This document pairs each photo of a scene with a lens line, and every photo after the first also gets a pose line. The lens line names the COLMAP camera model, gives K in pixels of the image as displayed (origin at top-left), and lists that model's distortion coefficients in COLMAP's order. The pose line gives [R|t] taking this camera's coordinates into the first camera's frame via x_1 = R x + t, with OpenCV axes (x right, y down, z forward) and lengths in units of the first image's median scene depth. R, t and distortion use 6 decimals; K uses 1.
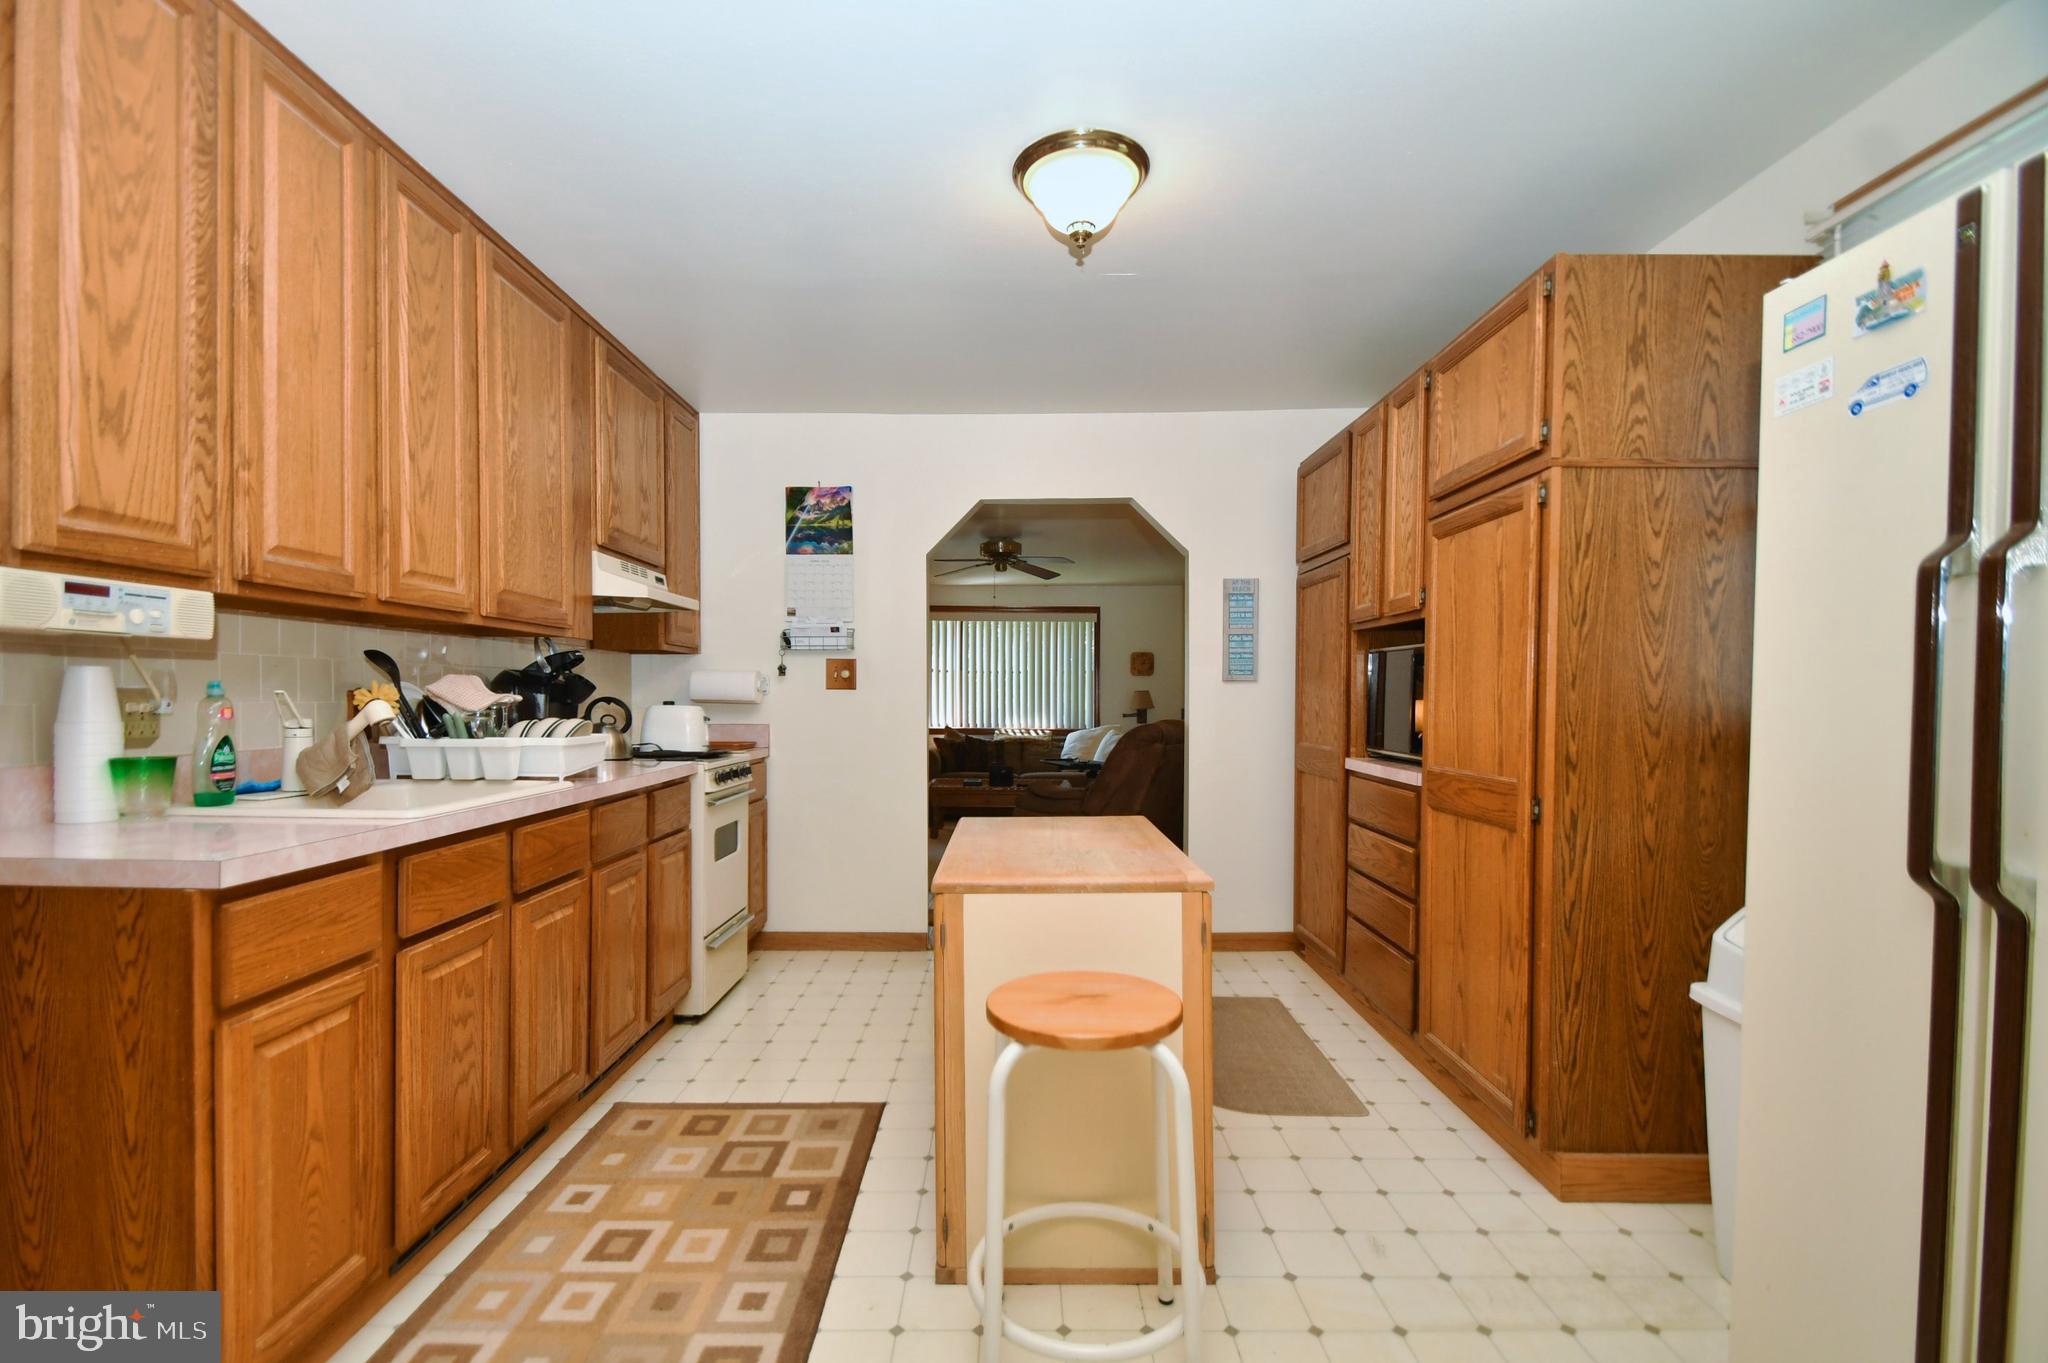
lens RADIAL K [[907.2, 0, 1005.4], [0, 907.2, 711.5], [0, 0, 1]] dist [0.012249, -0.018309]
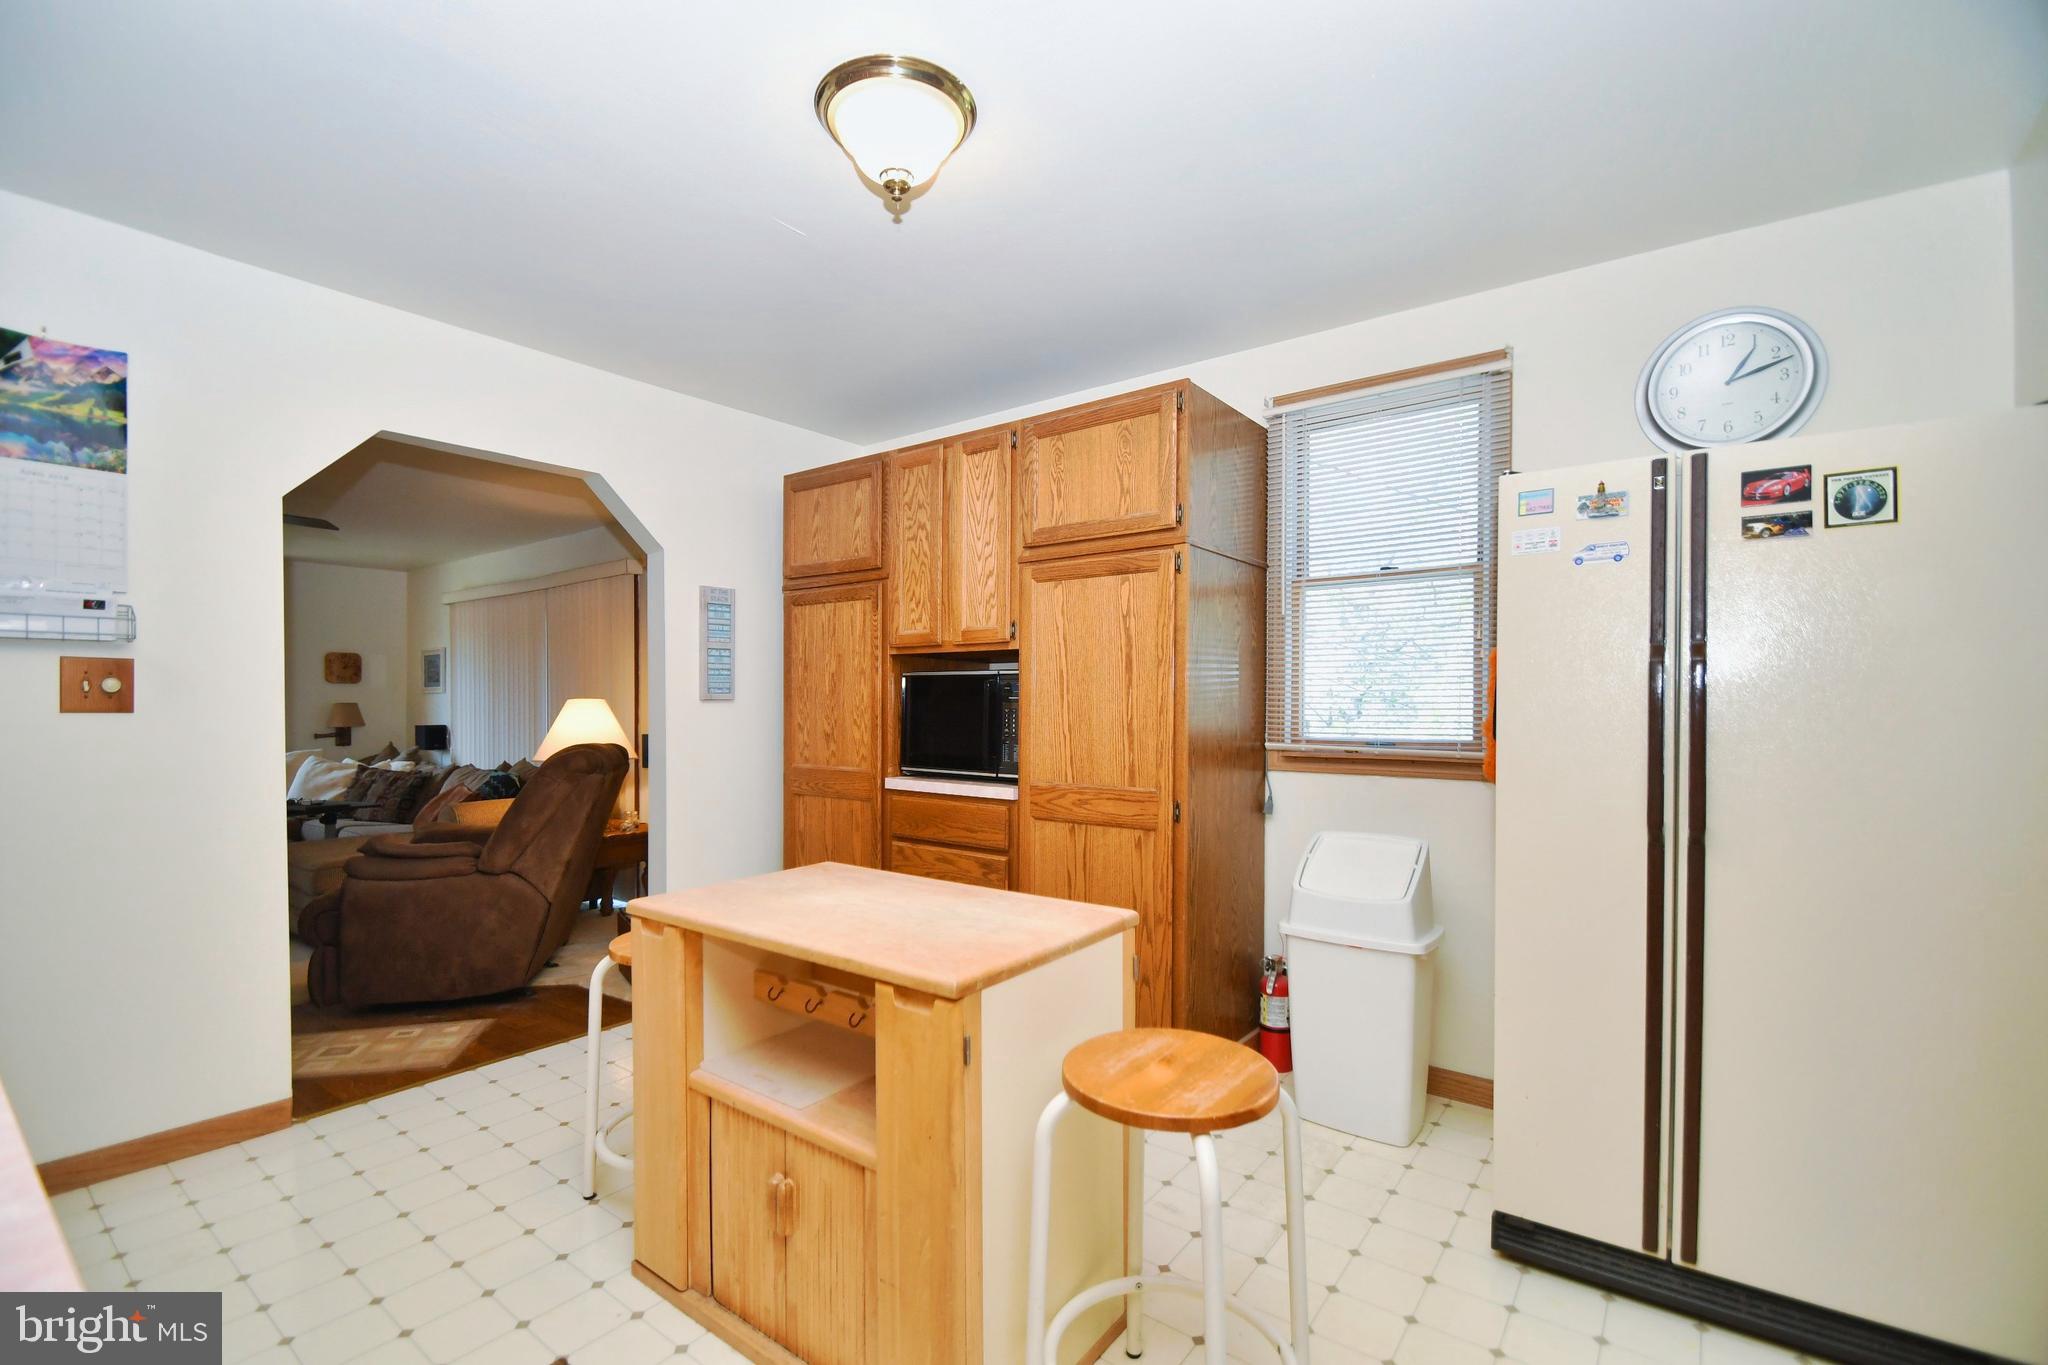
lens RADIAL K [[889.8, 0, 1019.7], [0, 889.8, 710.7], [0, 0, 1]] dist [0.010505, -0.017201]
pose [[0.591341, -0.006525, 0.806395, -0.503238], [0.013891, 0.999901, -0.002096, -0.030147], [-0.806302, 0.012441, 0.591373, 0.409972]]
